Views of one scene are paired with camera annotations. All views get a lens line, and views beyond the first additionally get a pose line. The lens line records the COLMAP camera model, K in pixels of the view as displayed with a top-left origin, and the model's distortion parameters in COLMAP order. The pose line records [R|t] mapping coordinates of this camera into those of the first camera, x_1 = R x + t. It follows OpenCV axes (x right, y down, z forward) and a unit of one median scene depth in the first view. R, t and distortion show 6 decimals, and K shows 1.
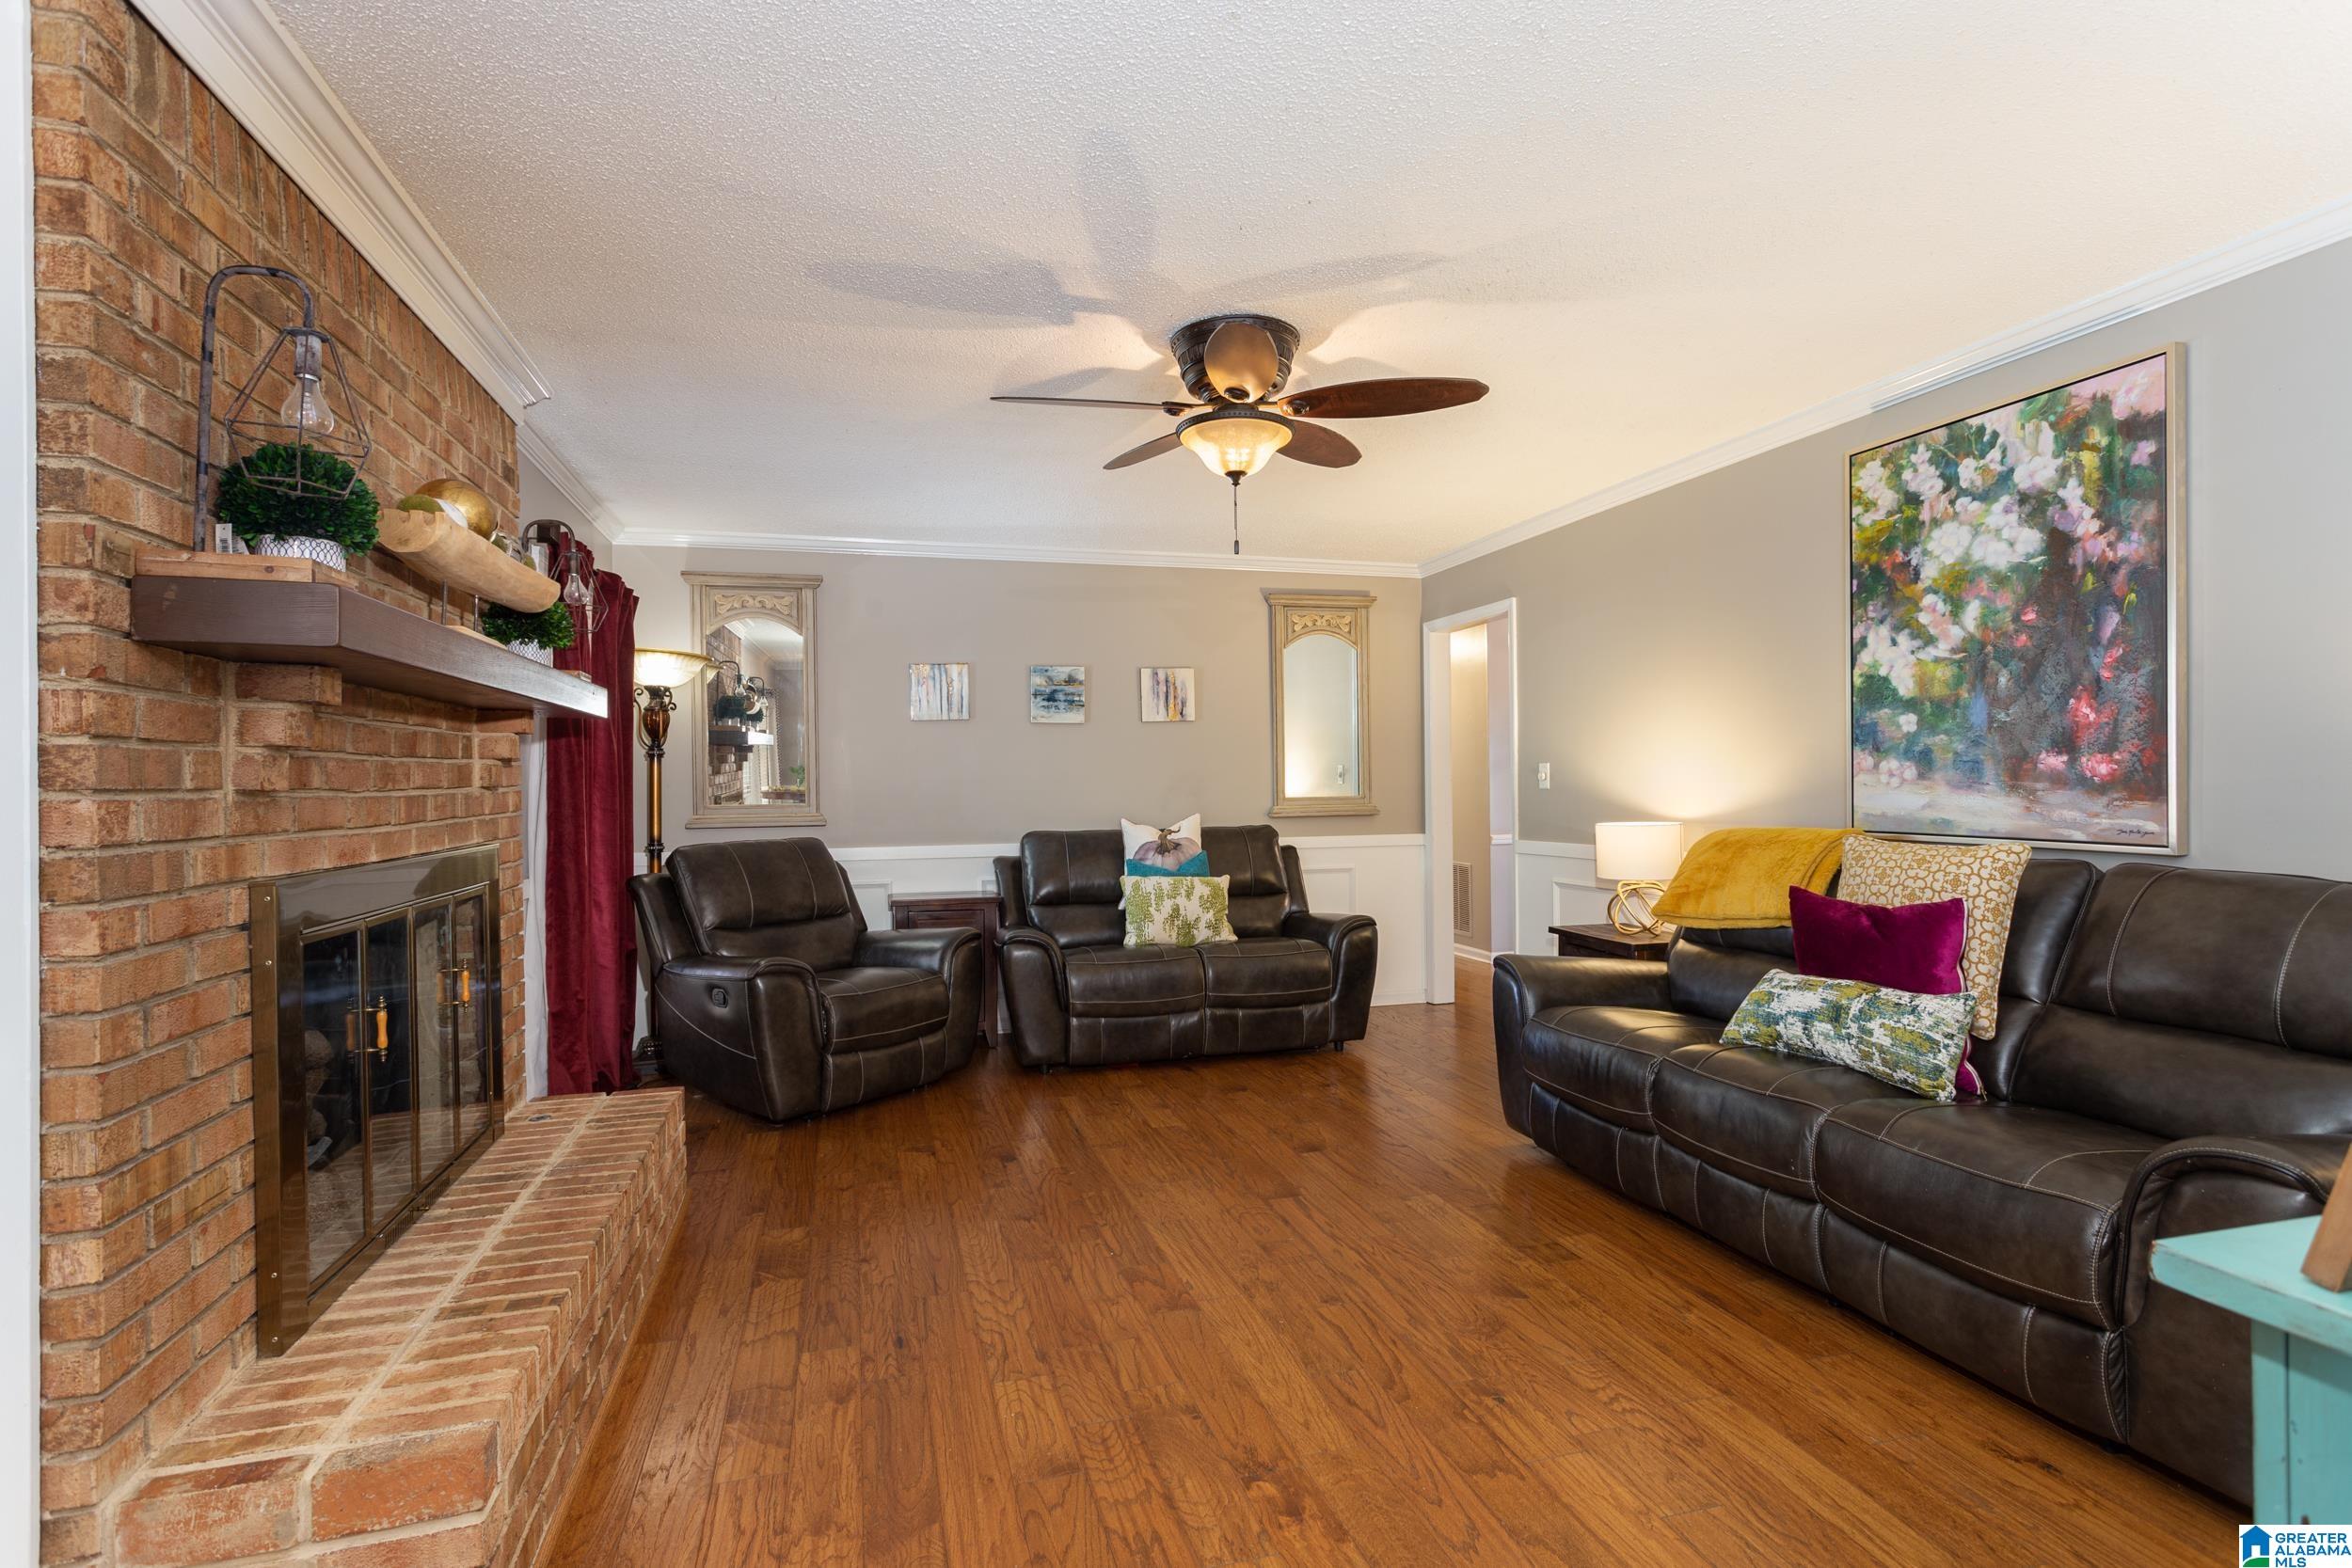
lens RADIAL K [[1135.6, 0, 1174.2], [0, 1135.6, 789.8], [0, 0, 1]] dist [0.005759, 0.000076]
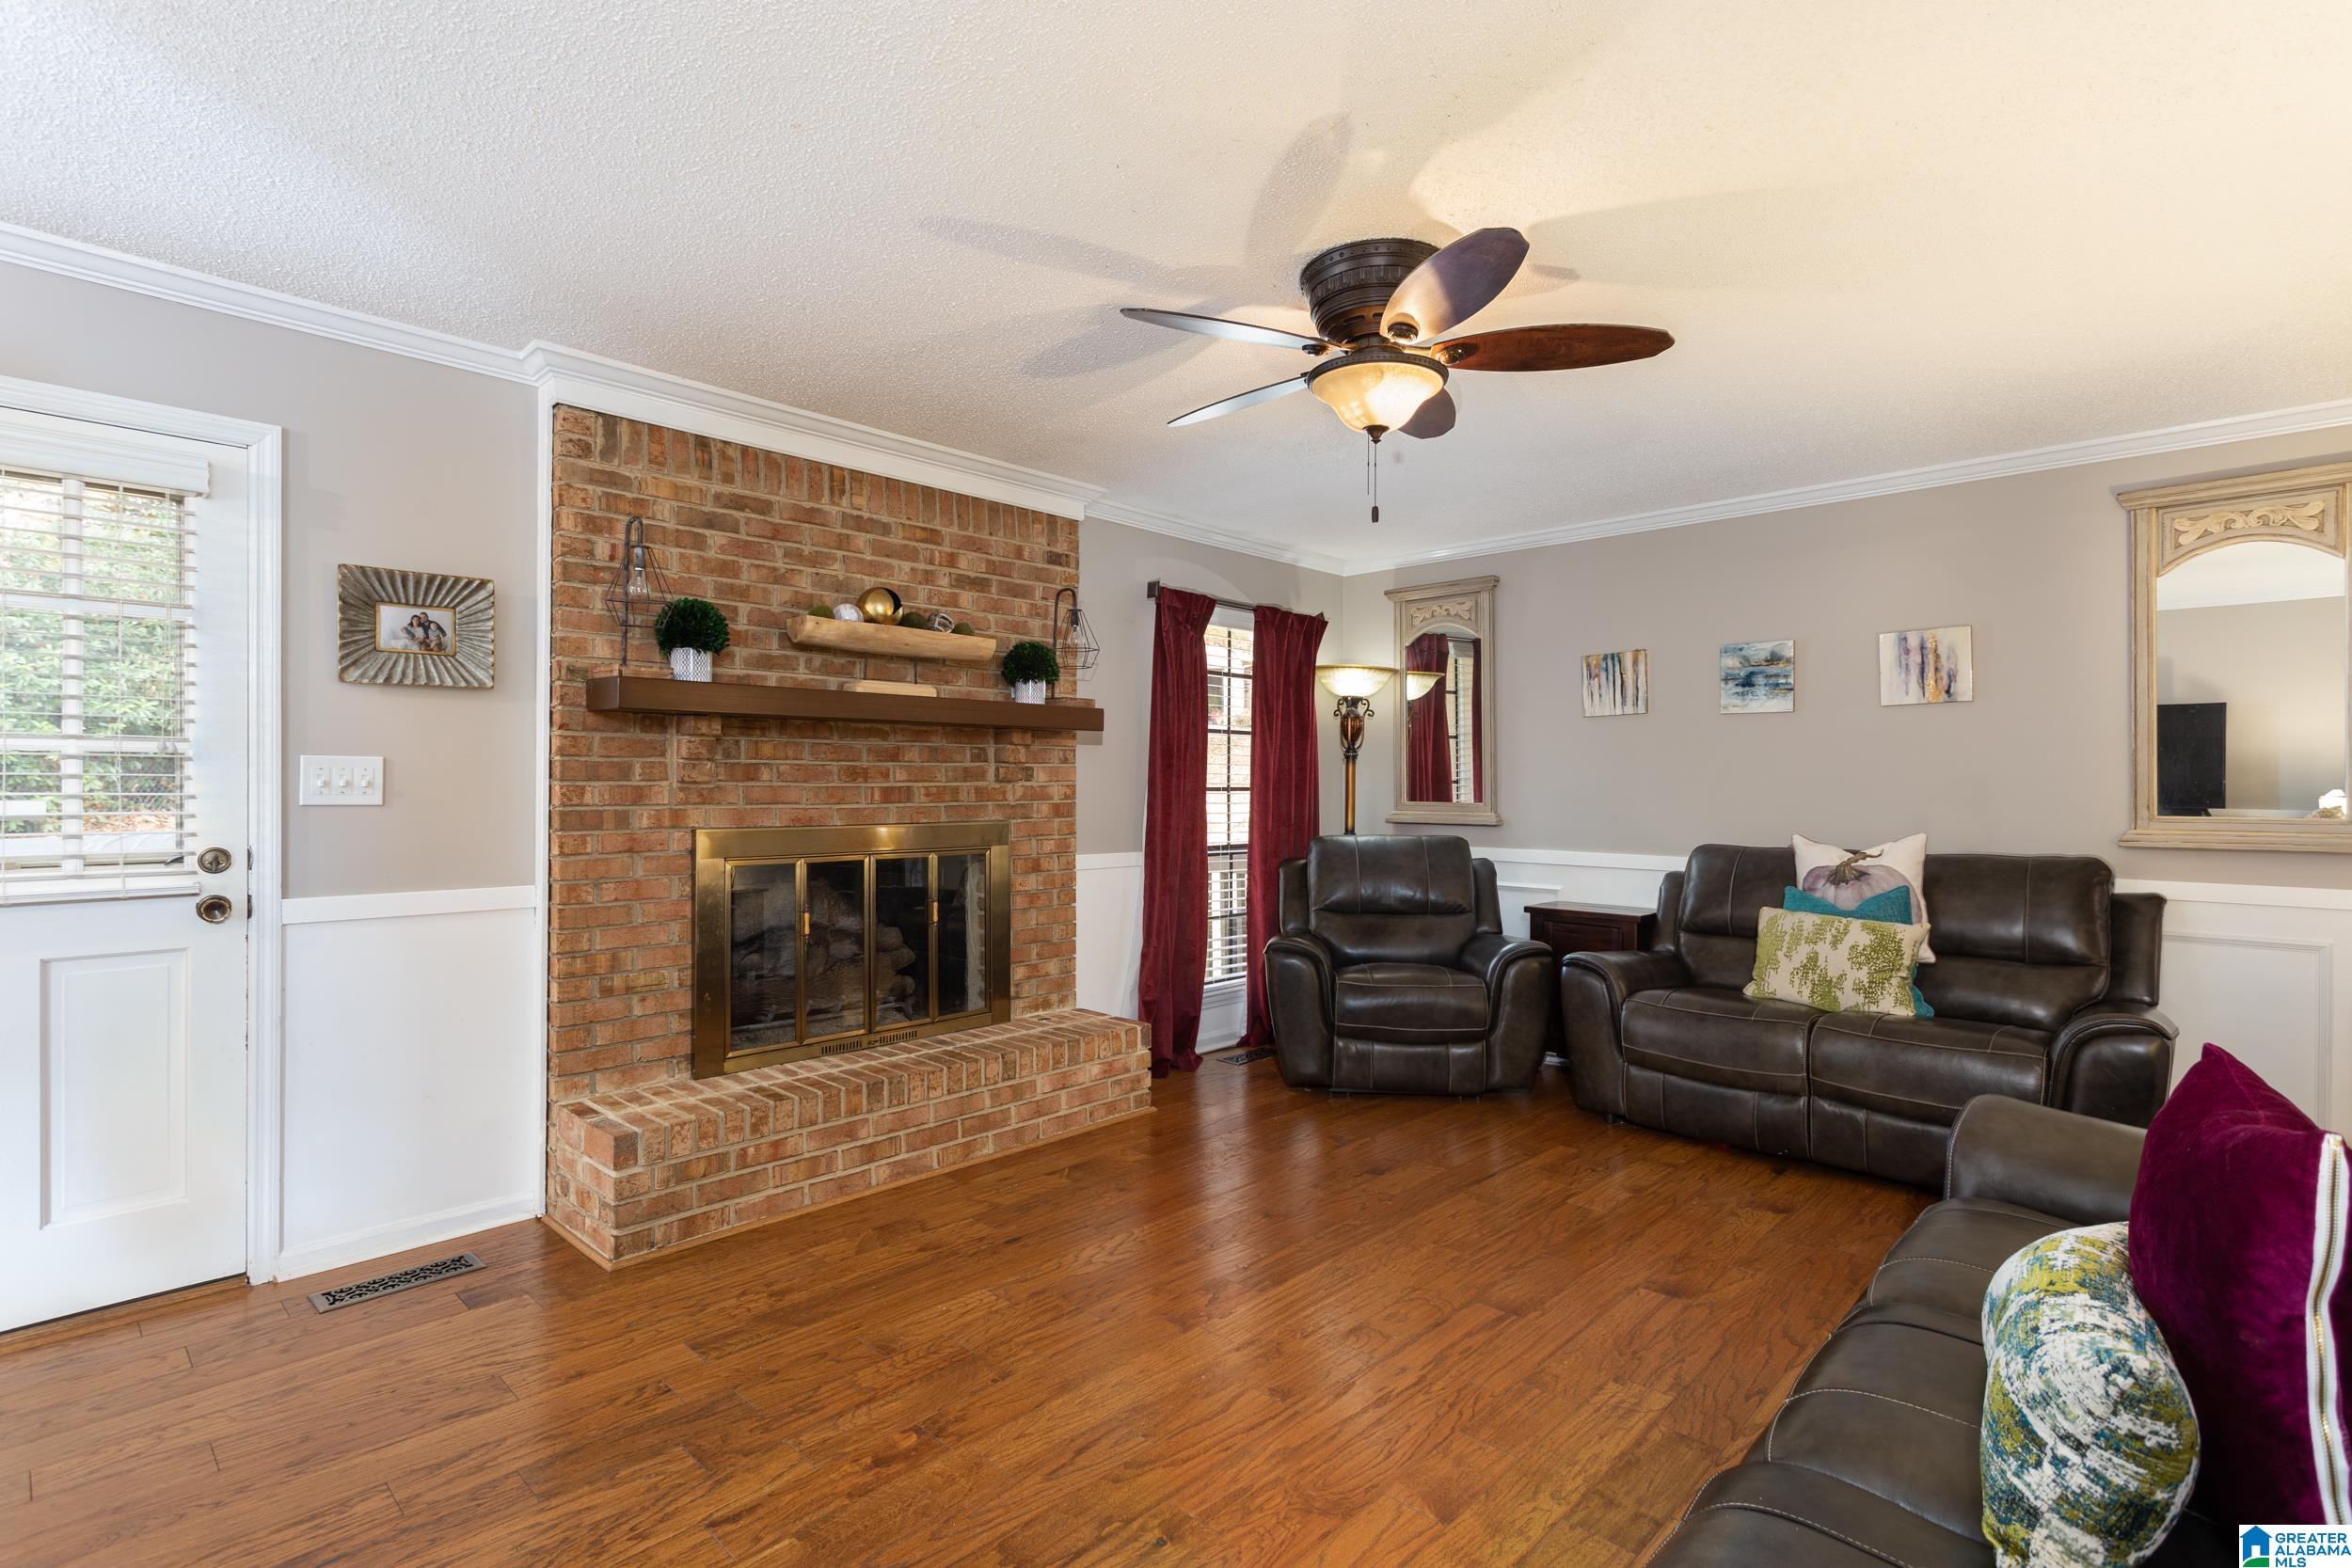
lens RADIAL K [[1135.6, 0, 1167.3], [0, 1135.6, 789.5], [0, 0, 1]] dist [0.005759, 0.000076]
pose [[0.496050, 0.017494, -0.868118, 0.500357], [-0.015983, 0.999812, 0.011015, -0.008012], [0.868147, 0.008411, 0.496236, 0.299149]]
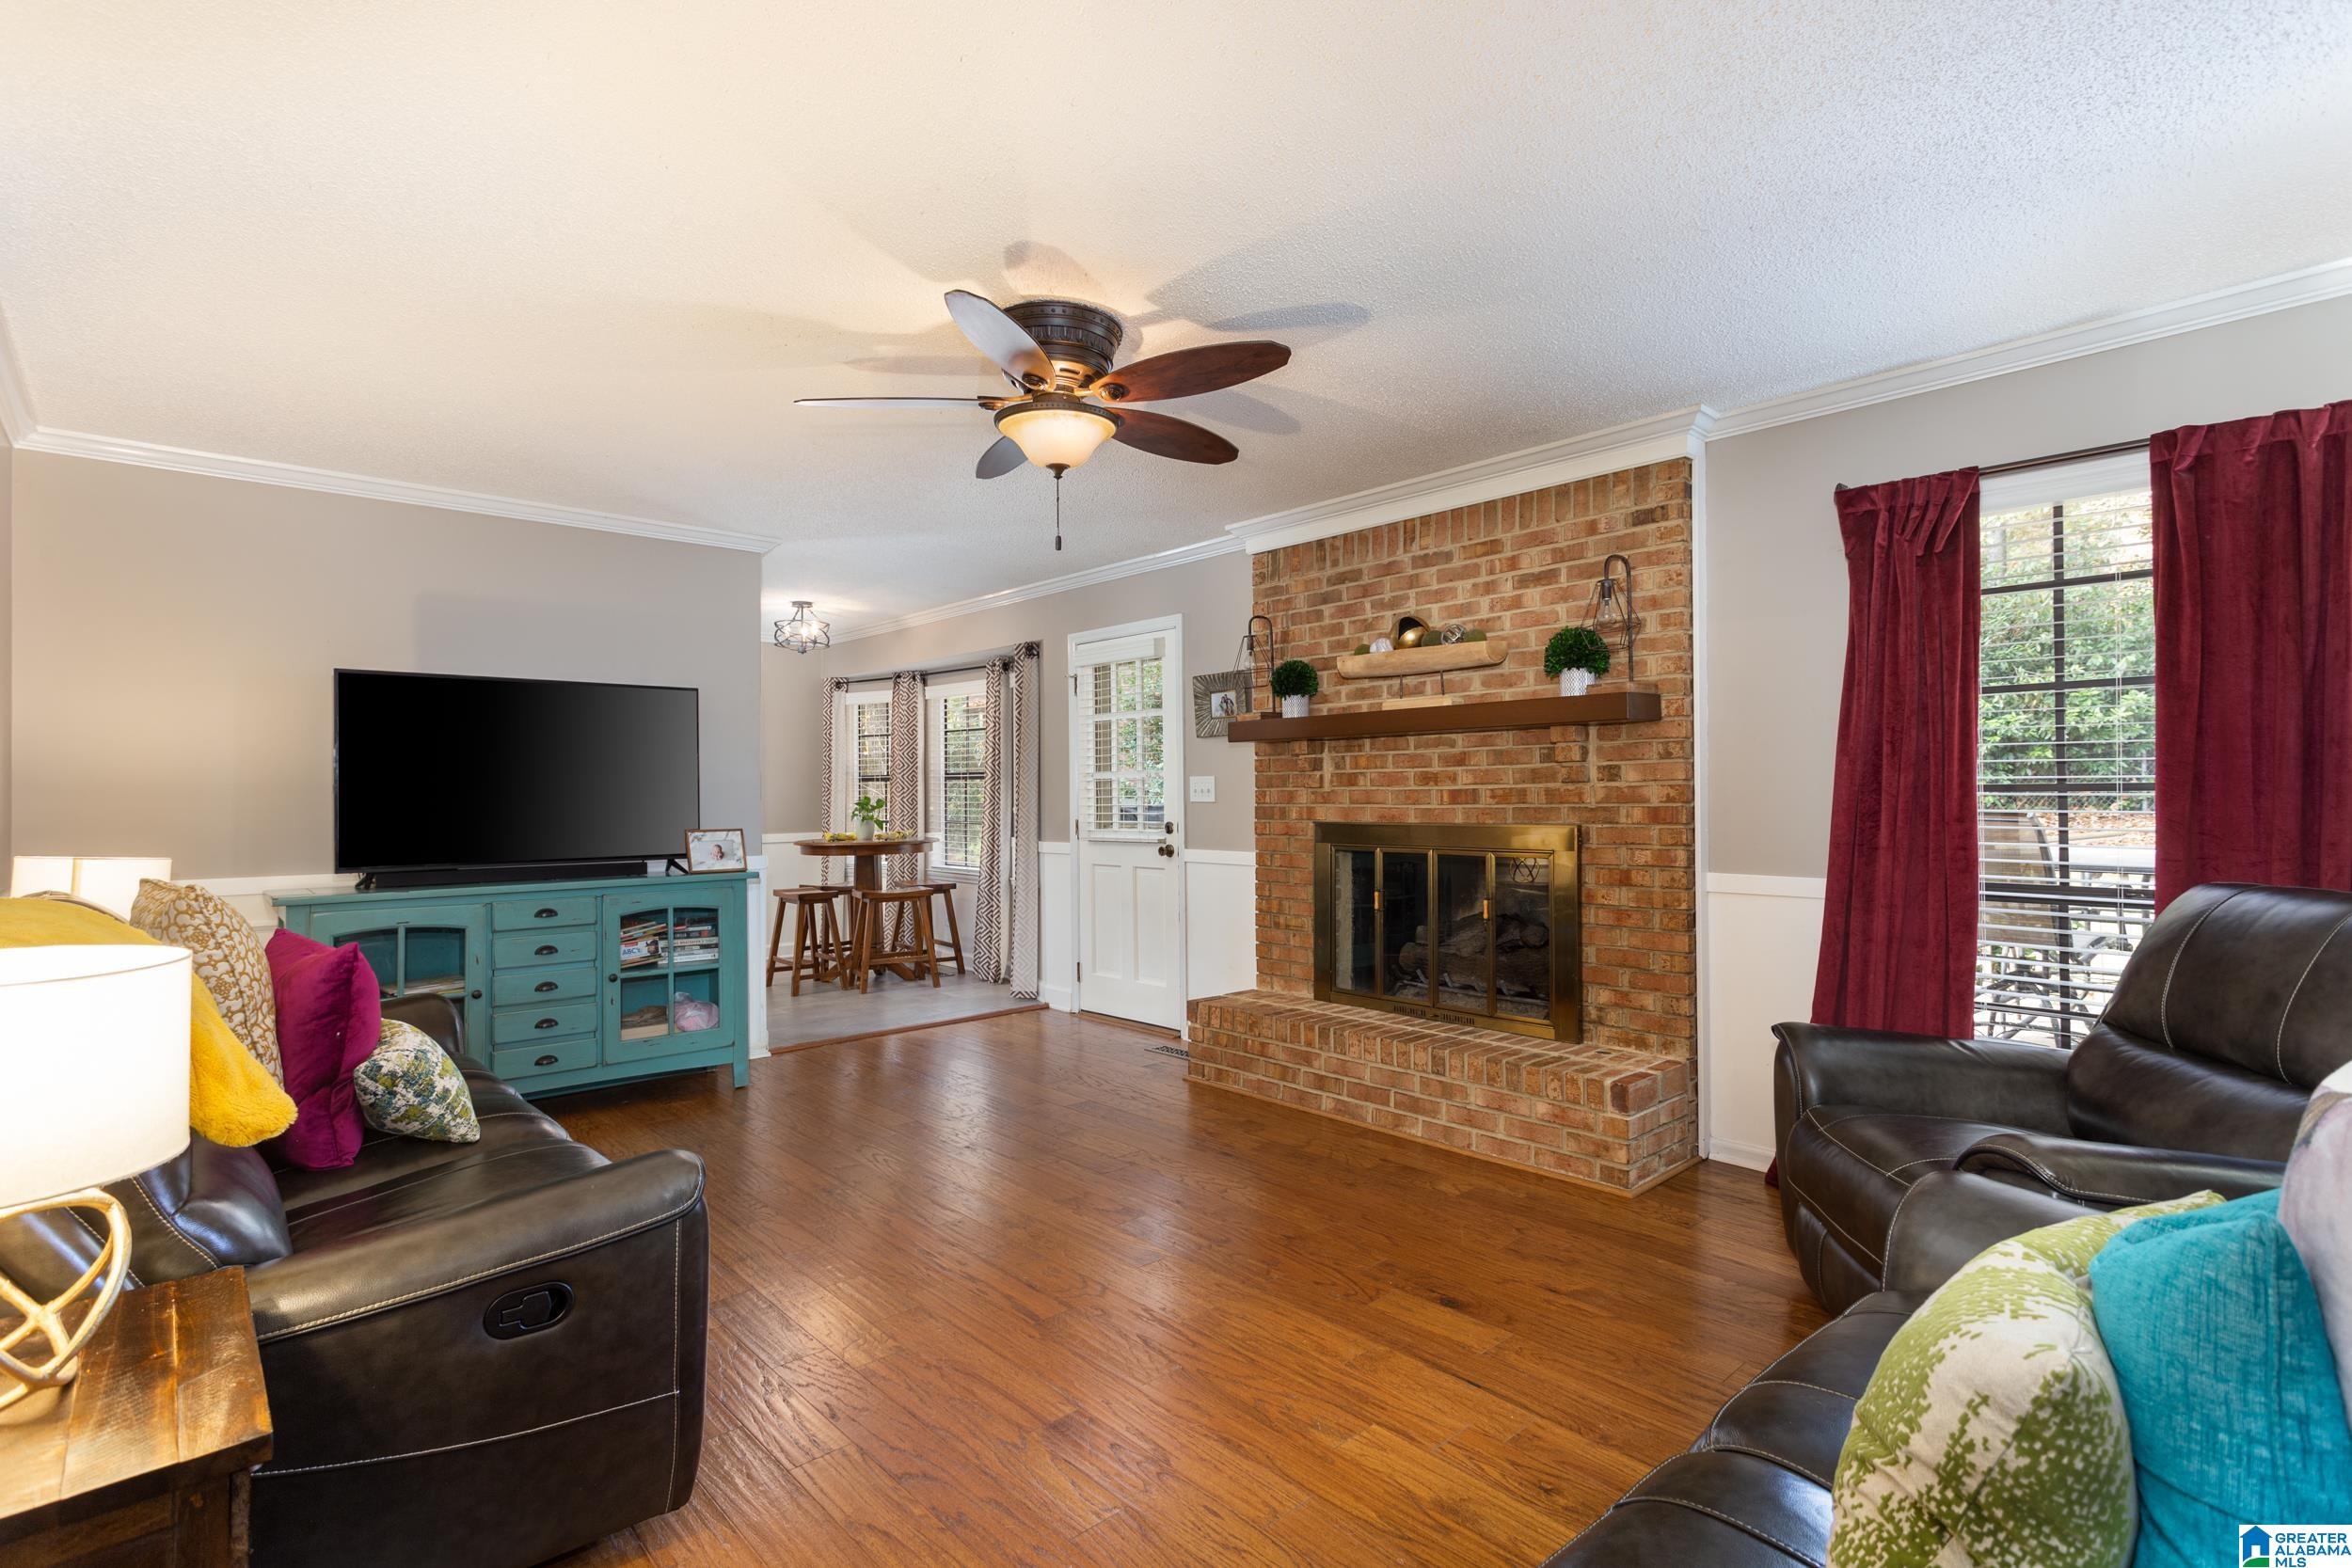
lens RADIAL K [[1135.6, 0, 1174.7], [0, 1135.6, 786.2], [0, 0, 1]] dist [0.005759, 0.000076]
pose [[-0.898759, 0.013919, -0.438222, 0.268790], [0.013834, 0.999899, 0.003388, -0.006257], [0.438224, -0.003017, -0.898861, 1.306215]]
